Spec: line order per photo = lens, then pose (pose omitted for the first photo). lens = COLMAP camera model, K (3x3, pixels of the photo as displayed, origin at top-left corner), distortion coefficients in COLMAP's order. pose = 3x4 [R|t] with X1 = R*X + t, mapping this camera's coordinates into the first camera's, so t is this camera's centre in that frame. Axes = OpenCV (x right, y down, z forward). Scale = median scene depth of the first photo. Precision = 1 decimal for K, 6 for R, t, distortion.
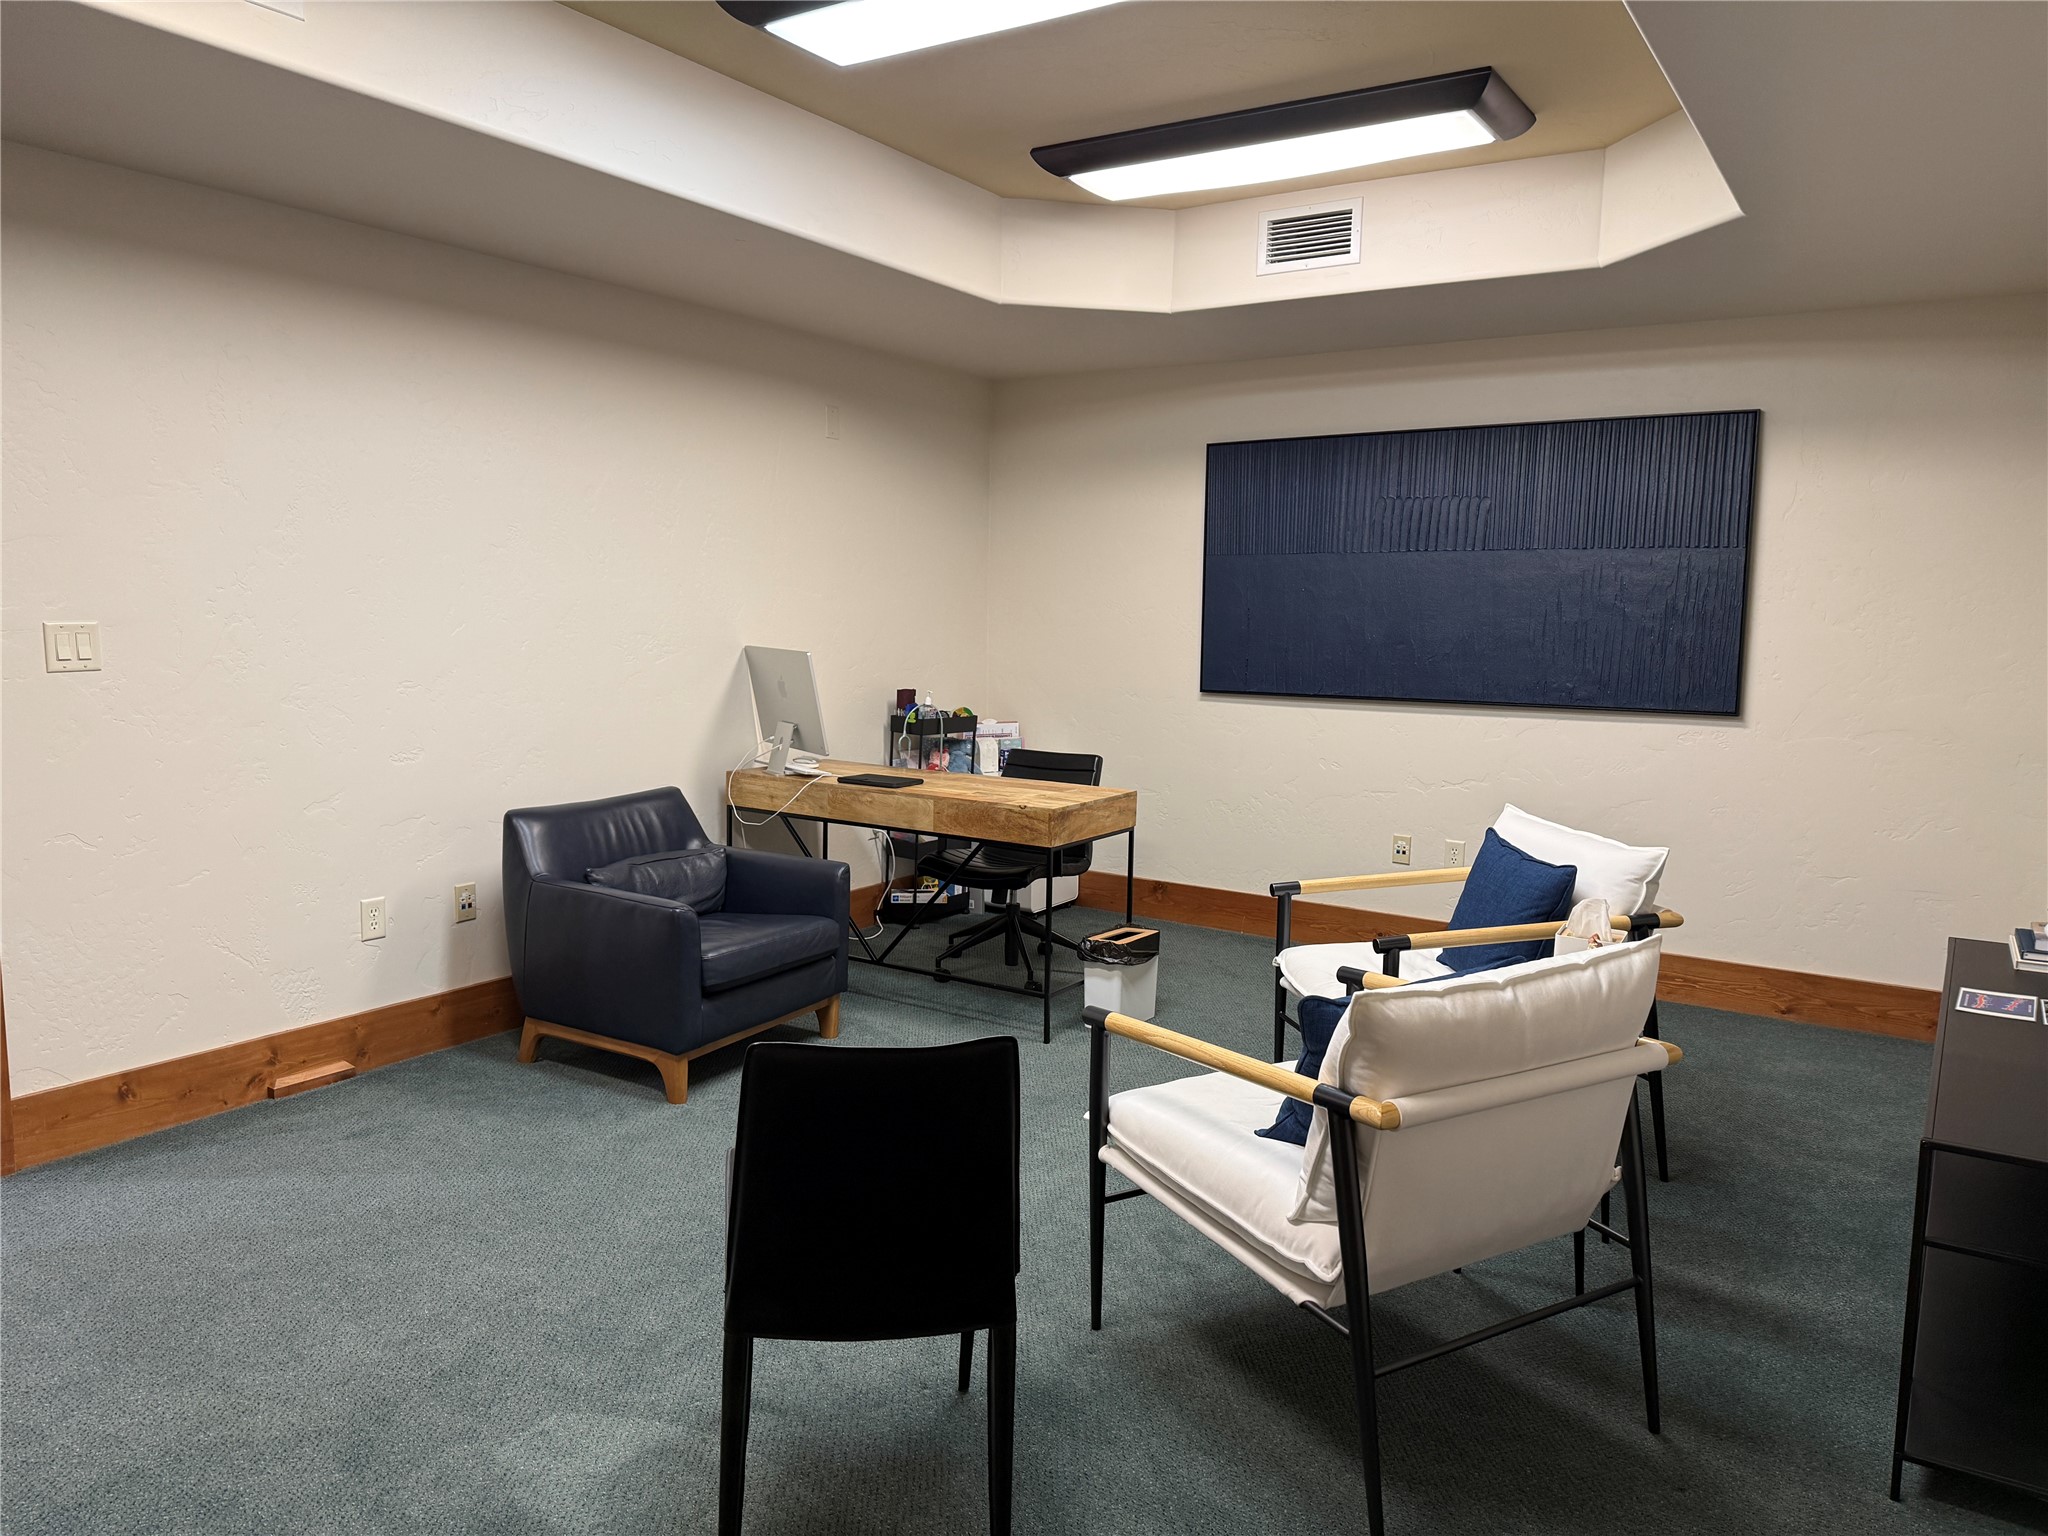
lens RADIAL K [[1416.3, 0, 1022.5], [0, 1416.3, 760.2], [0, 0, 1]] dist [0.010526, -0.001049]
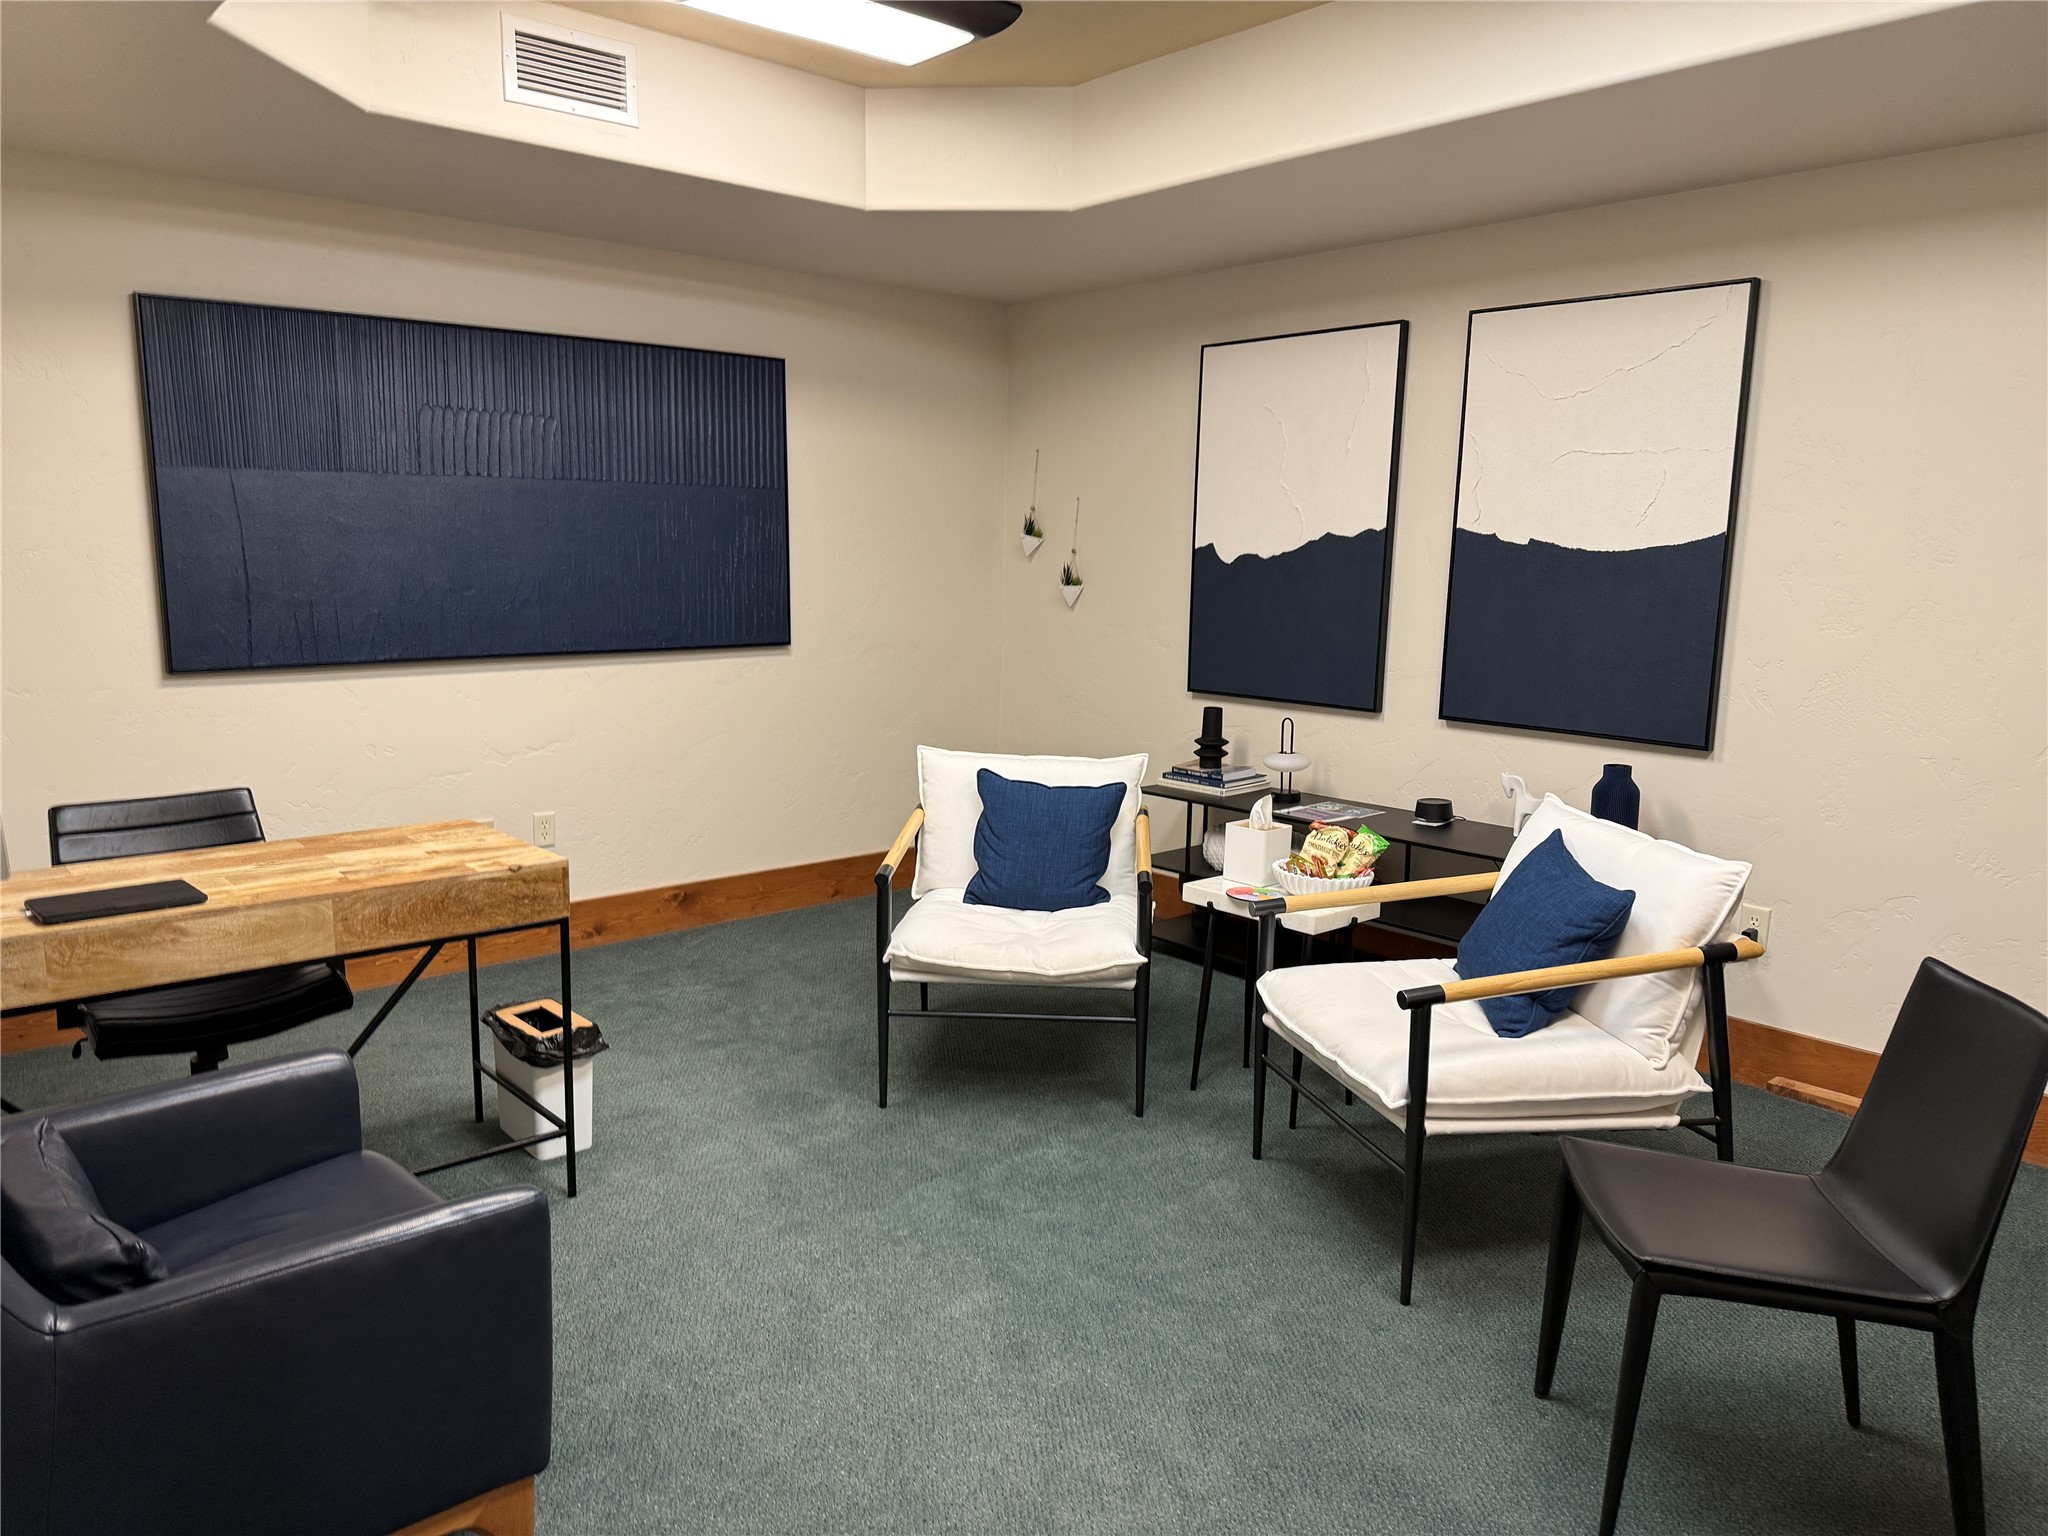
lens RADIAL K [[1416.3, 0, 1019.1], [0, 1416.3, 780.6], [0, 0, 1]] dist [0.010526, -0.001049]
pose [[0.271721, -0.175117, 0.946310, -0.502677], [0.095062, 0.983380, 0.154681, -0.079603], [-0.957670, 0.047928, 0.283852, 0.530436]]
